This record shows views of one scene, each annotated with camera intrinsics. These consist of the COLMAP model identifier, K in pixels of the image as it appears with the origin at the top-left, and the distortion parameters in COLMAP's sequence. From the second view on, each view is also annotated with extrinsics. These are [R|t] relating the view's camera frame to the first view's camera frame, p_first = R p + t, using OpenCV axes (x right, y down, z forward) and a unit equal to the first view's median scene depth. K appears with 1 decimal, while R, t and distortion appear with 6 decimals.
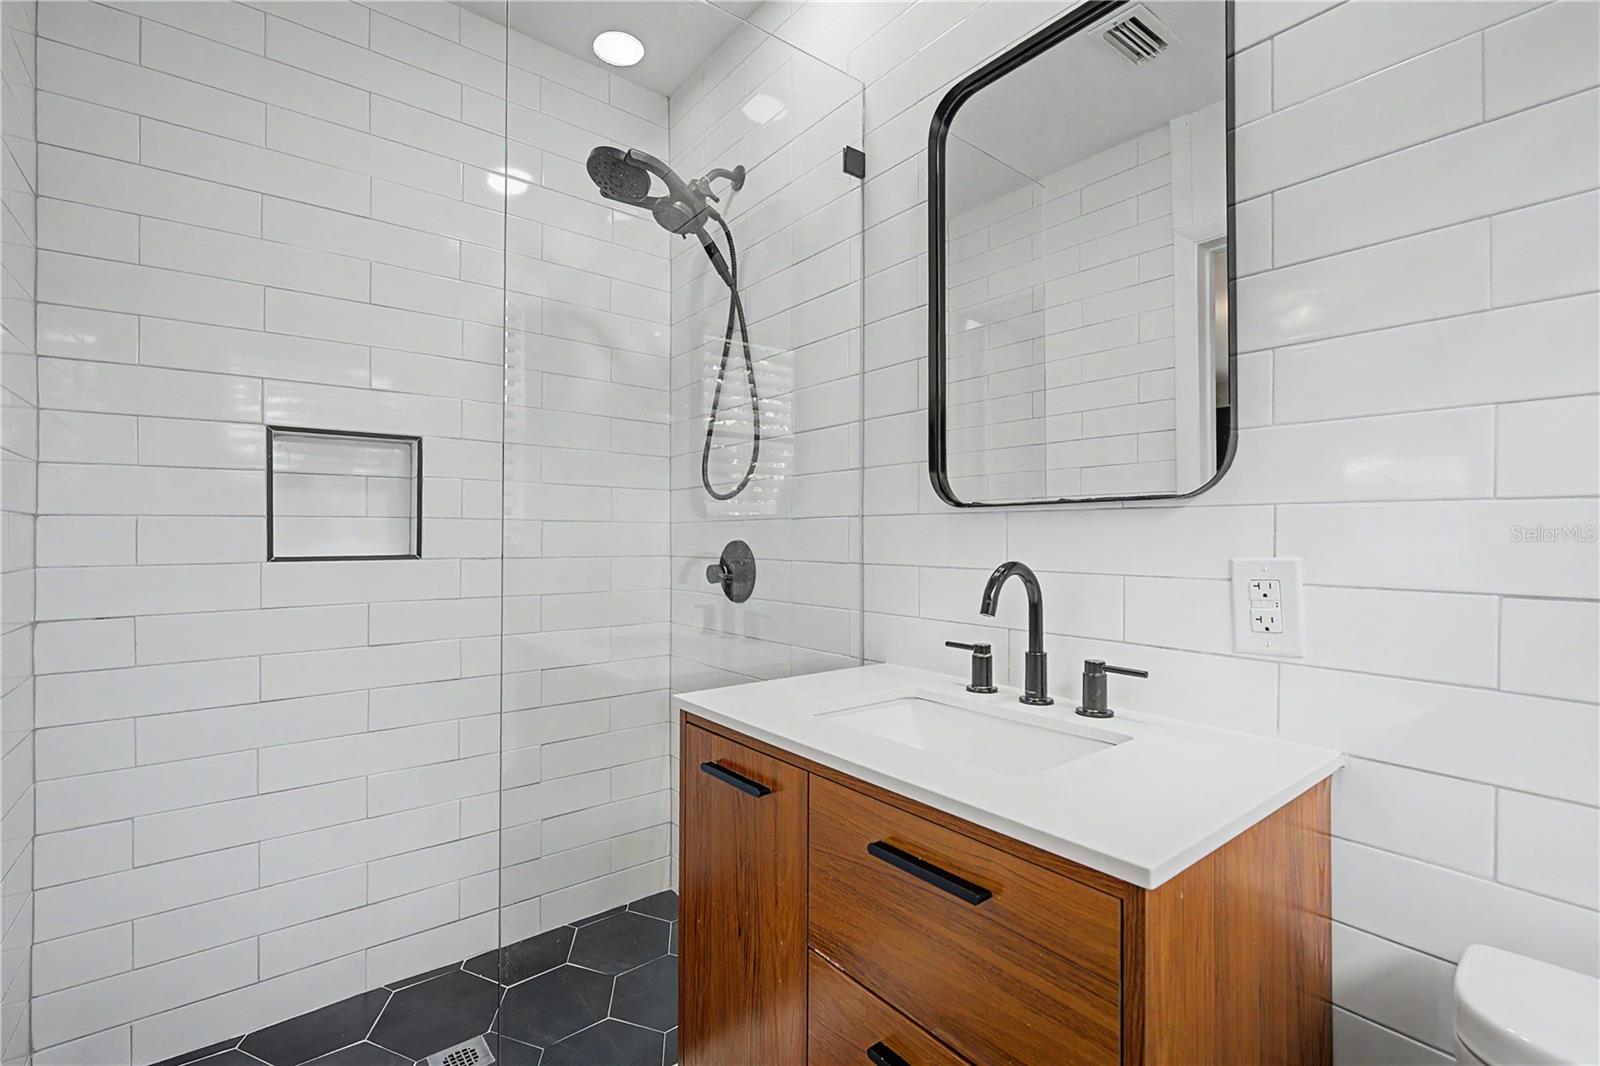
lens RADIAL K [[714.1, 0, 804.4], [0, 714.1, 532.9], [0, 0, 1]] dist [0.001353, 0.000223]
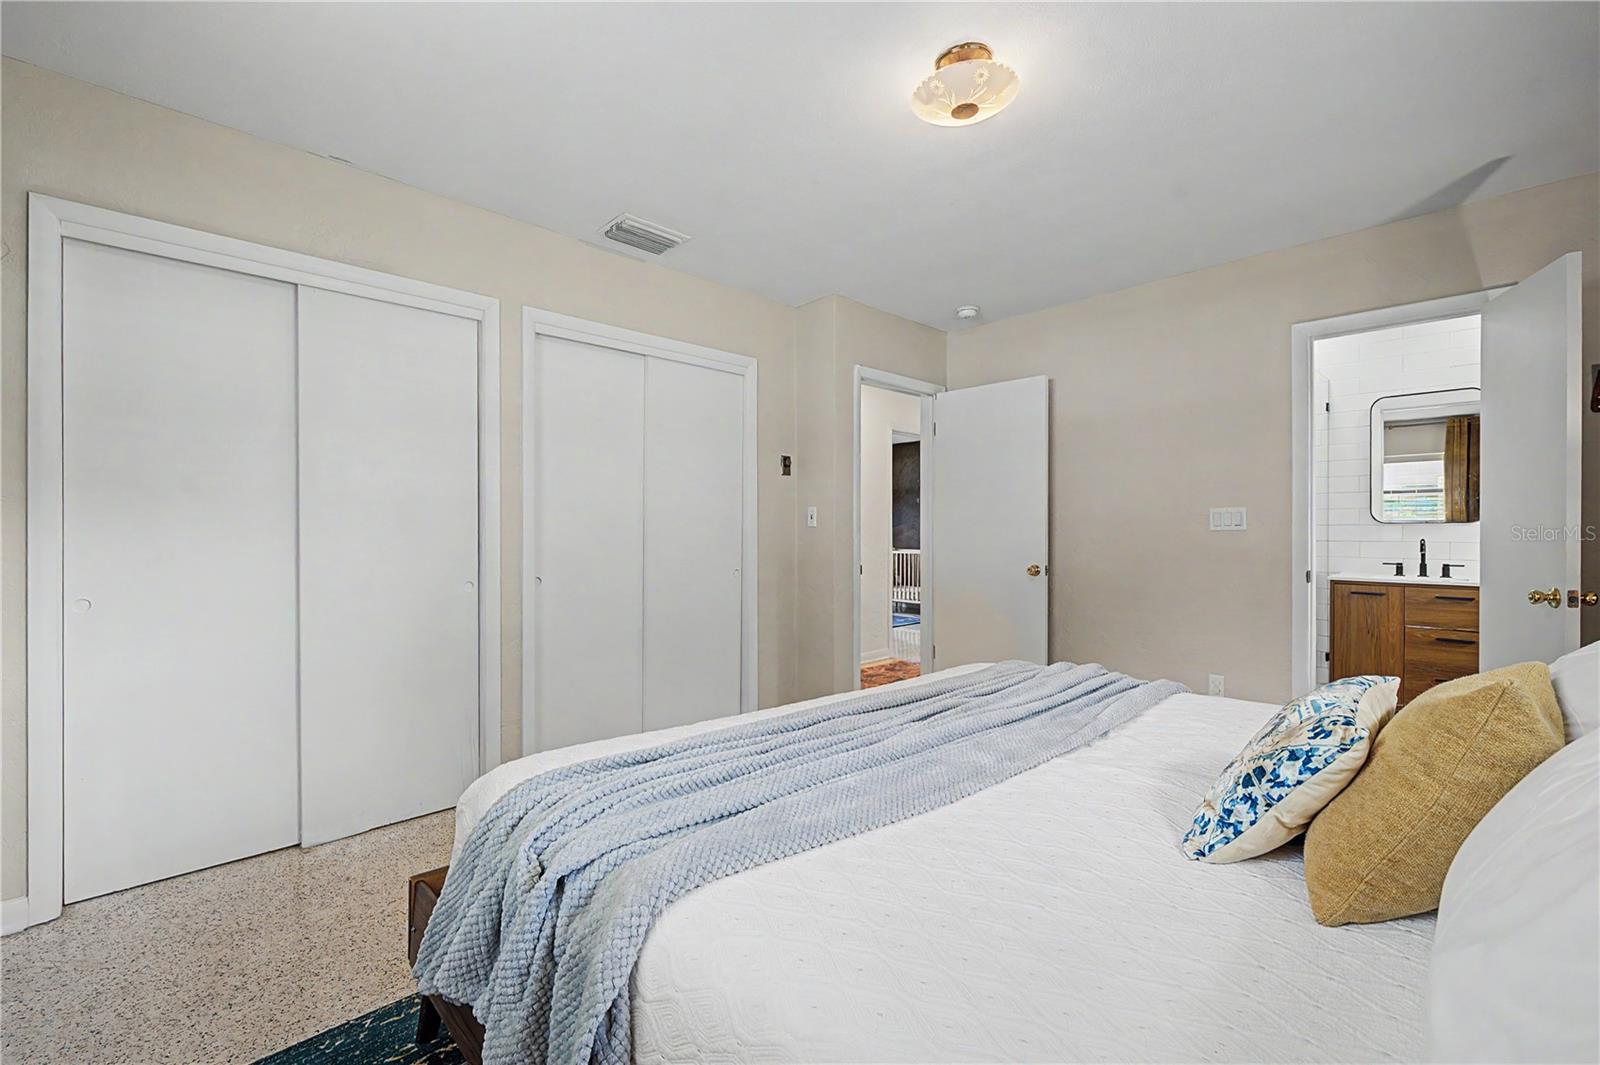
lens RADIAL K [[707.1, 0, 792.5], [0, 707.1, 527.0], [0, 0, 1]] dist [0.005813, 0.000509]
pose [[0.993972, -0.002089, 0.109616, -3.559039], [0.001540, 0.999986, 0.005096, -0.045743], [-0.109625, -0.004896, 0.993961, -2.460030]]
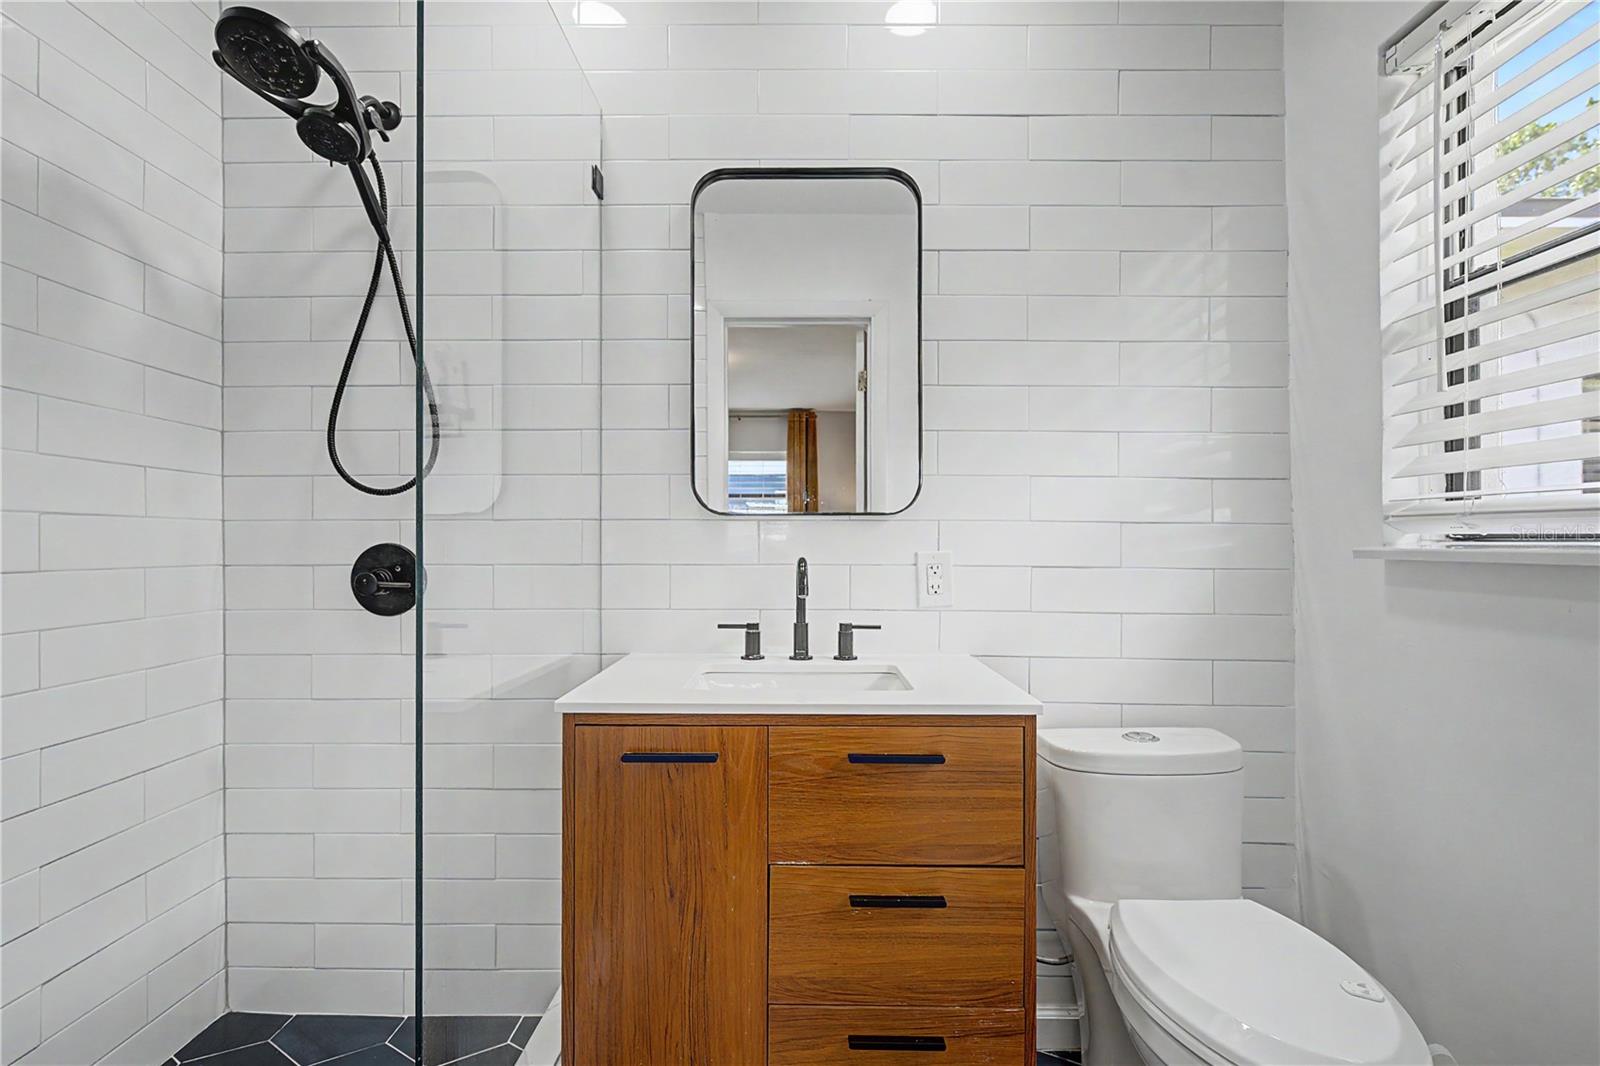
lens RADIAL K [[714.1, 0, 796.4], [0, 714.1, 543.1], [0, 0, 1]] dist [0.001353, 0.000223]
pose [[0.629429, -0.000764, 0.777057, -0.802688], [-0.004307, 0.999981, 0.004471, 0.007858], [-0.777046, -0.006161, 0.629414, 0.151625]]
